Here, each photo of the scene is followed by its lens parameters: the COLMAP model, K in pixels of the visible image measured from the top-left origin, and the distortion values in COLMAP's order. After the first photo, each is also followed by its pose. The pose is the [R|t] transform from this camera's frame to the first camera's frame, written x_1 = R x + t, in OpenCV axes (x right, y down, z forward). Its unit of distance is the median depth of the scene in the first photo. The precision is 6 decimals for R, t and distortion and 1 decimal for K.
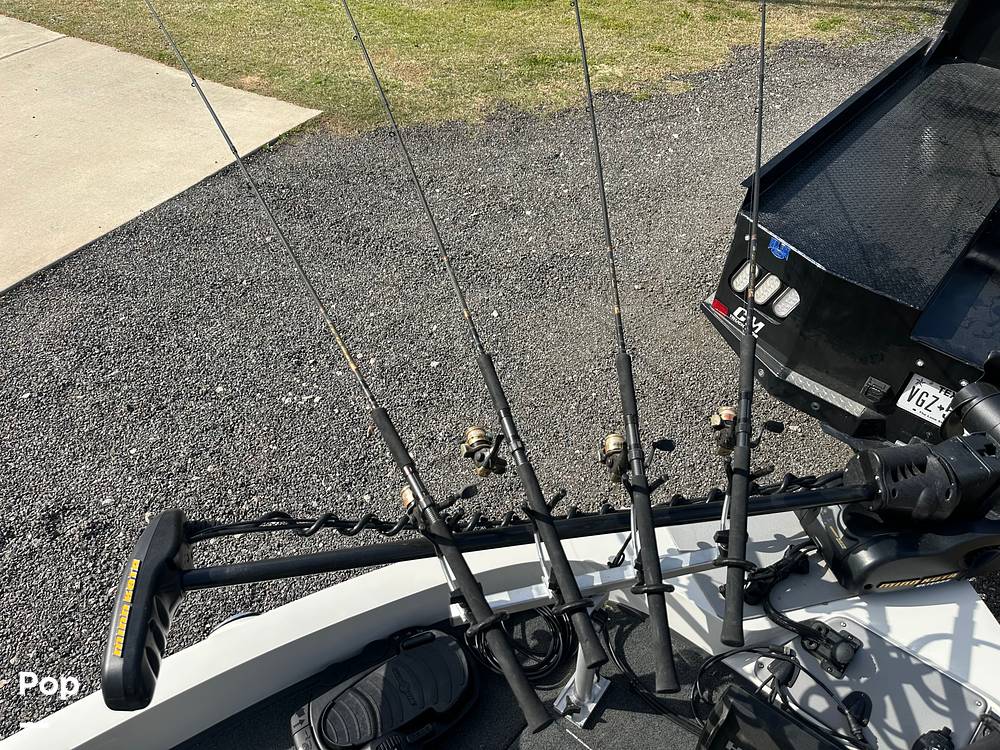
lens RADIAL K [[699.0, 0, 500.2], [0, 699.0, 381.7], [0, 0, 1]] dist [0.029350, -0.039546]
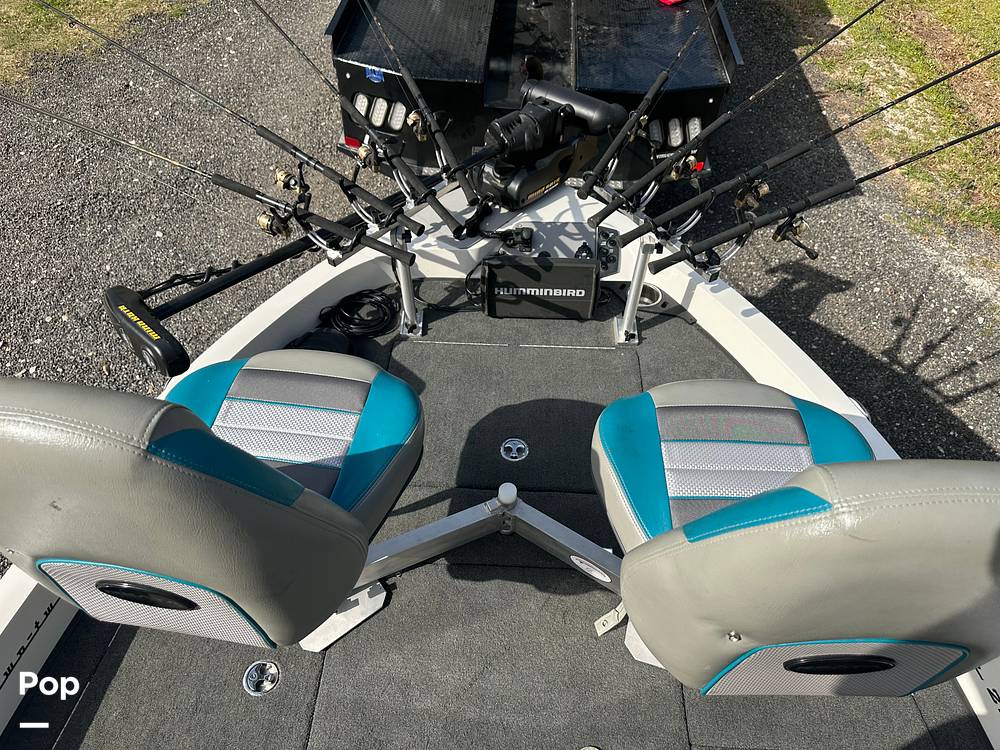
lens RADIAL K [[699.0, 0, 500.2], [0, 699.0, 381.7], [0, 0, 1]] dist [0.029350, -0.039546]
pose [[0.789178, -0.452291, 0.415488, -0.442818], [0.410564, 0.891646, 0.190801, 0.338093], [-0.456766, 0.020008, 0.889362, -0.505118]]
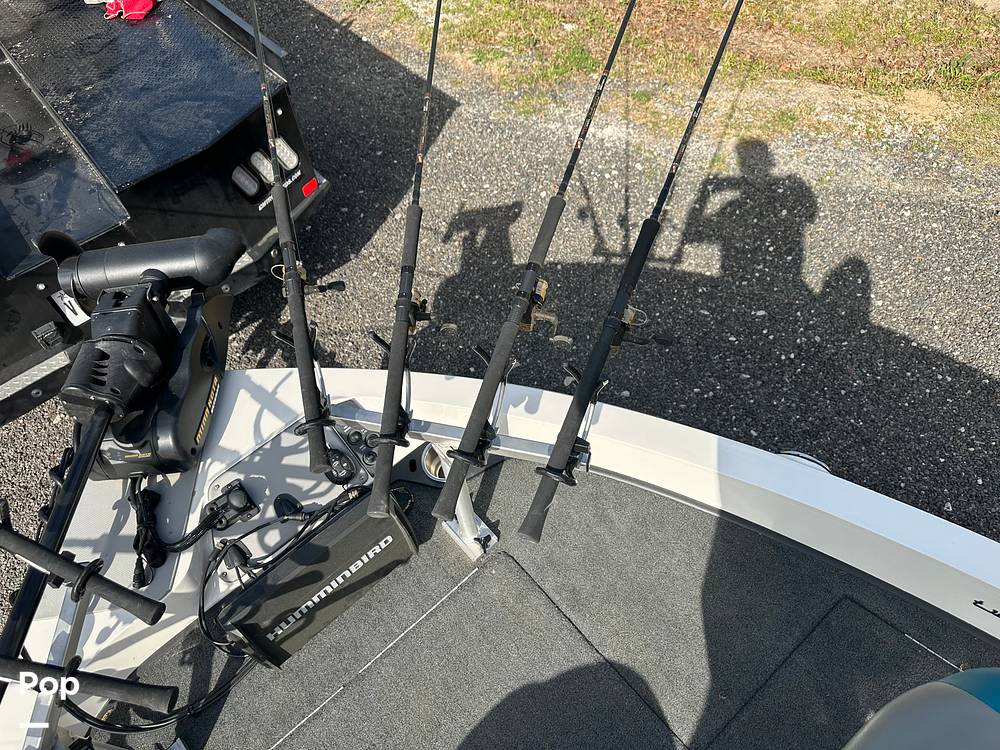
lens RADIAL K [[697.5, 0, 487.2], [0, 697.5, 378.5], [0, 0, 1]] dist [0.127667, -0.233708]
pose [[0.163363, -0.810480, 0.562525, 0.083527], [0.743973, 0.475677, 0.469292, 0.067320], [-0.647933, 0.341839, 0.680683, -0.055081]]
